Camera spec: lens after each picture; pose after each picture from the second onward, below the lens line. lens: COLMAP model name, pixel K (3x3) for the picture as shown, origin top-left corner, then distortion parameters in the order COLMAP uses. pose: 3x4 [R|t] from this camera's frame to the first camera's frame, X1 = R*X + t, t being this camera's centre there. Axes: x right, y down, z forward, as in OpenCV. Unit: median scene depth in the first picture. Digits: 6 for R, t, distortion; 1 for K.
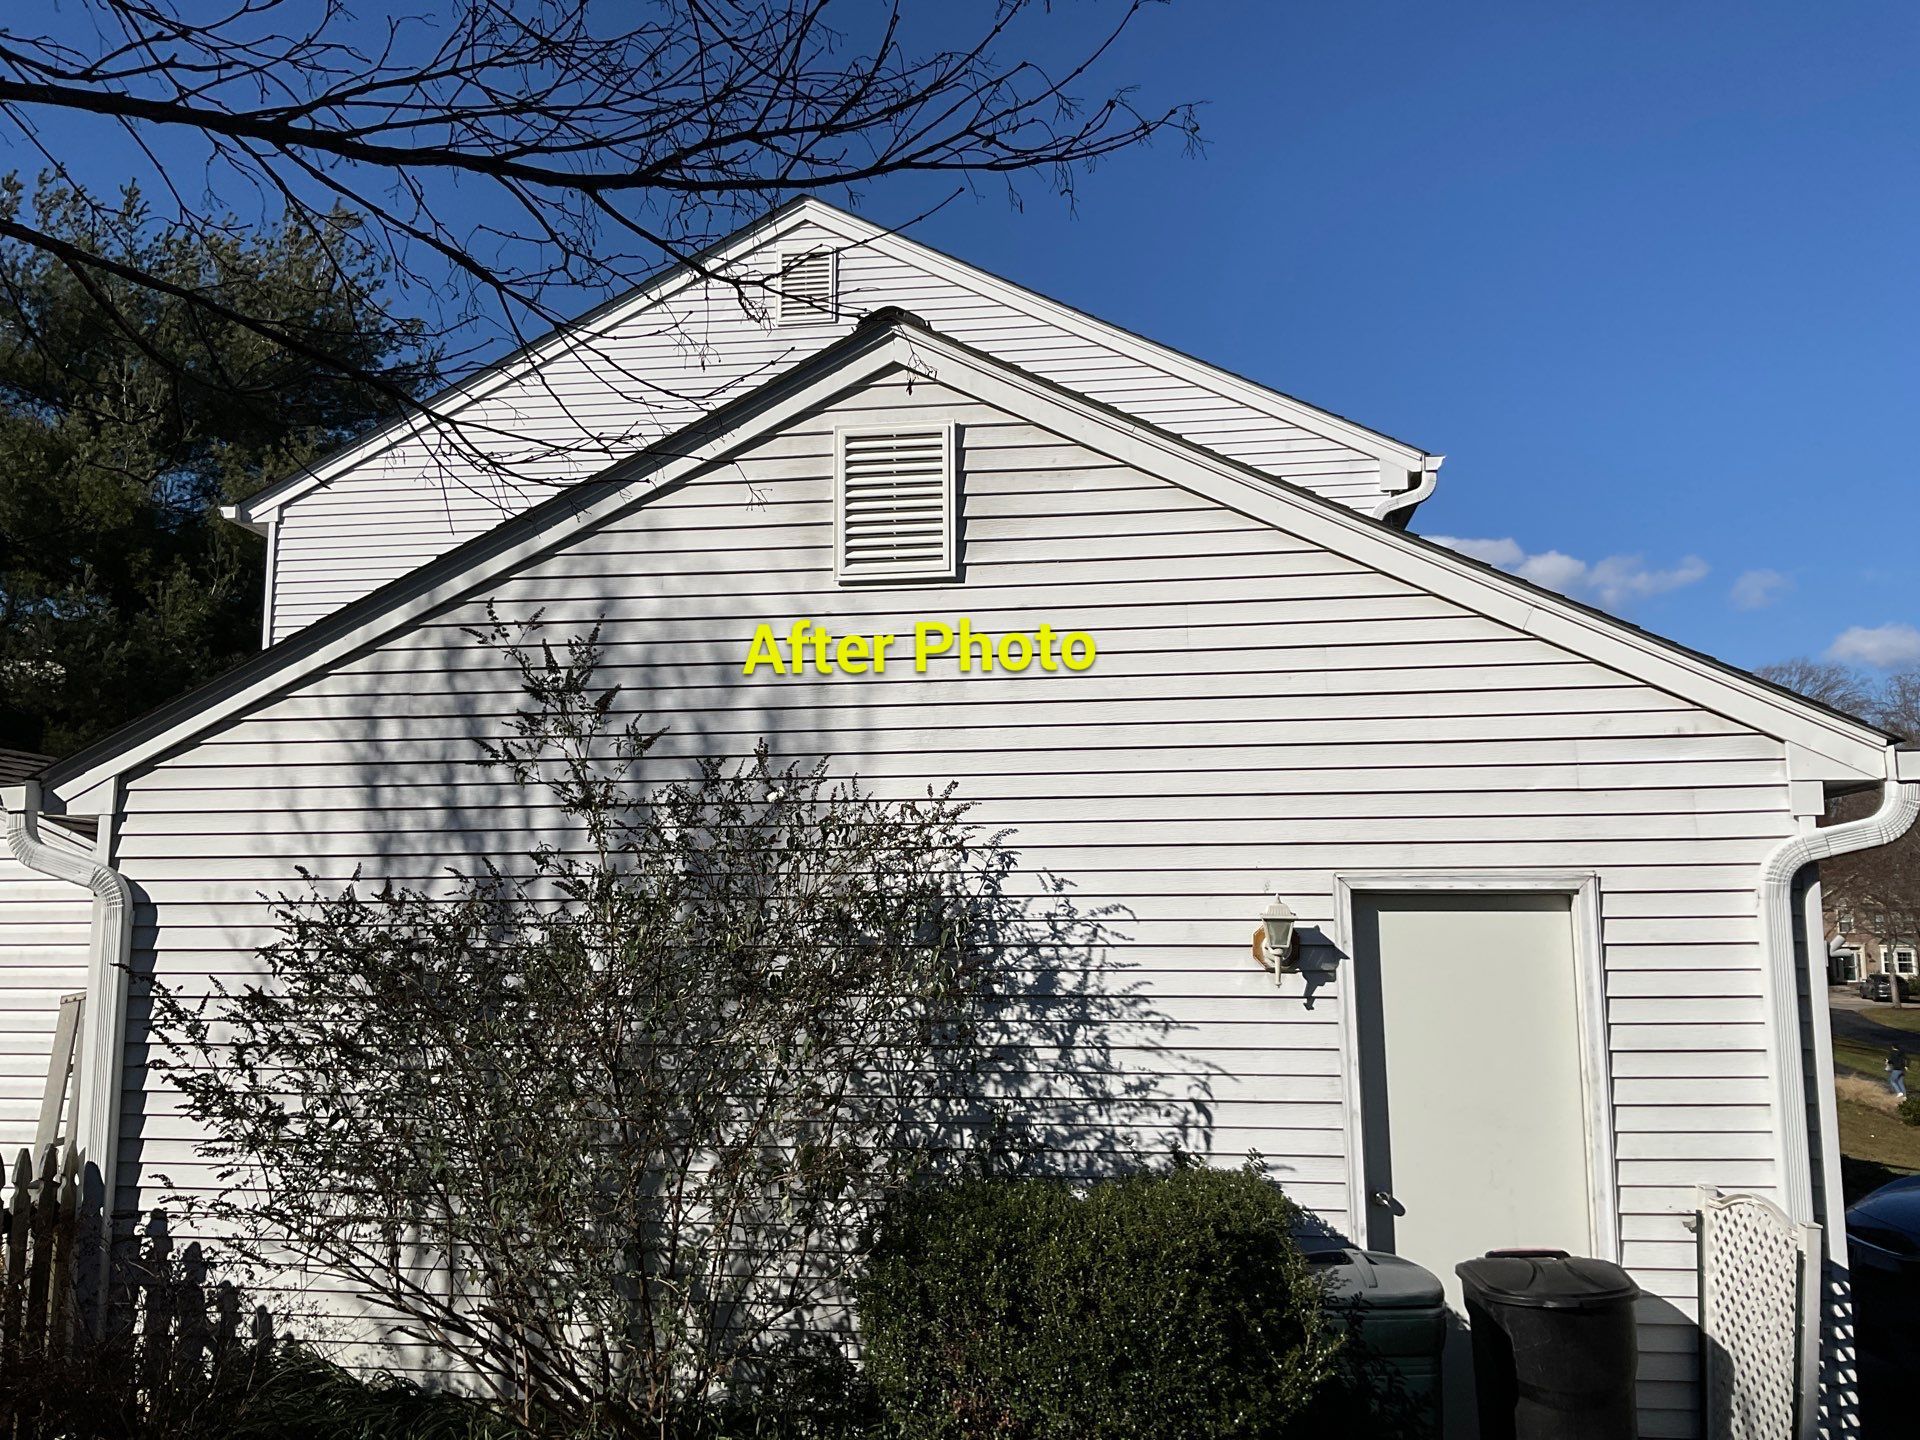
lens RADIAL K [[1437.4, 0, 960.0], [0, 1437.4, 720.0], [0, 0, 1]] dist [0.086701, -0.113450]
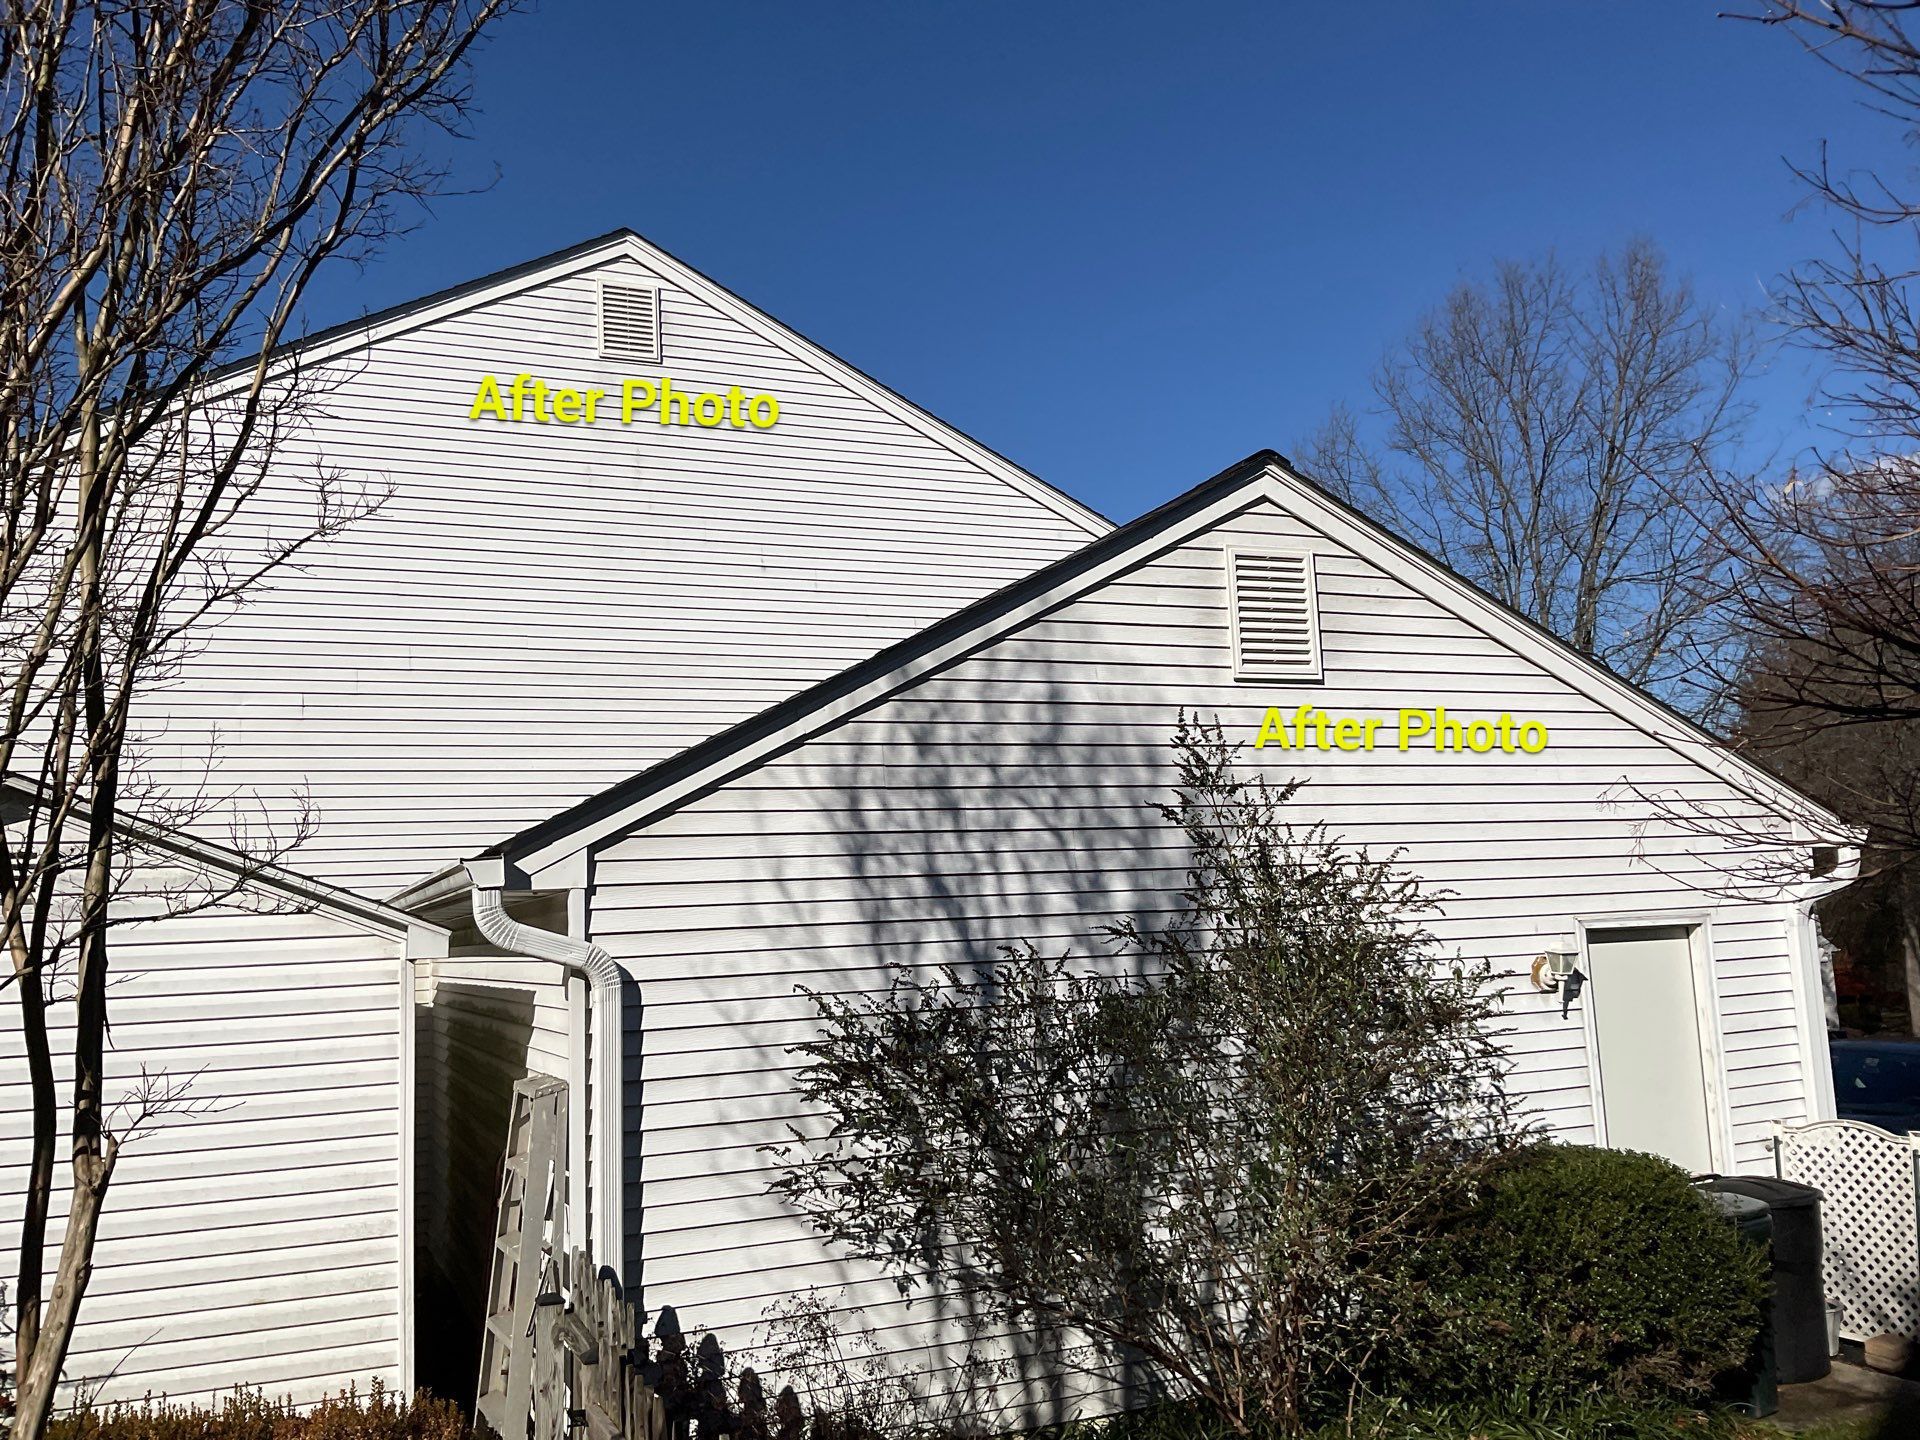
lens RADIAL K [[1437.4, 0, 960.0], [0, 1437.4, 720.0], [0, 0, 1]] dist [0.086701, -0.113450]
pose [[0.879357, 0.035195, 0.474860, -0.824854], [-0.026406, 0.999334, -0.025167, -0.025995], [-0.475430, 0.009592, 0.879701, 0.072346]]
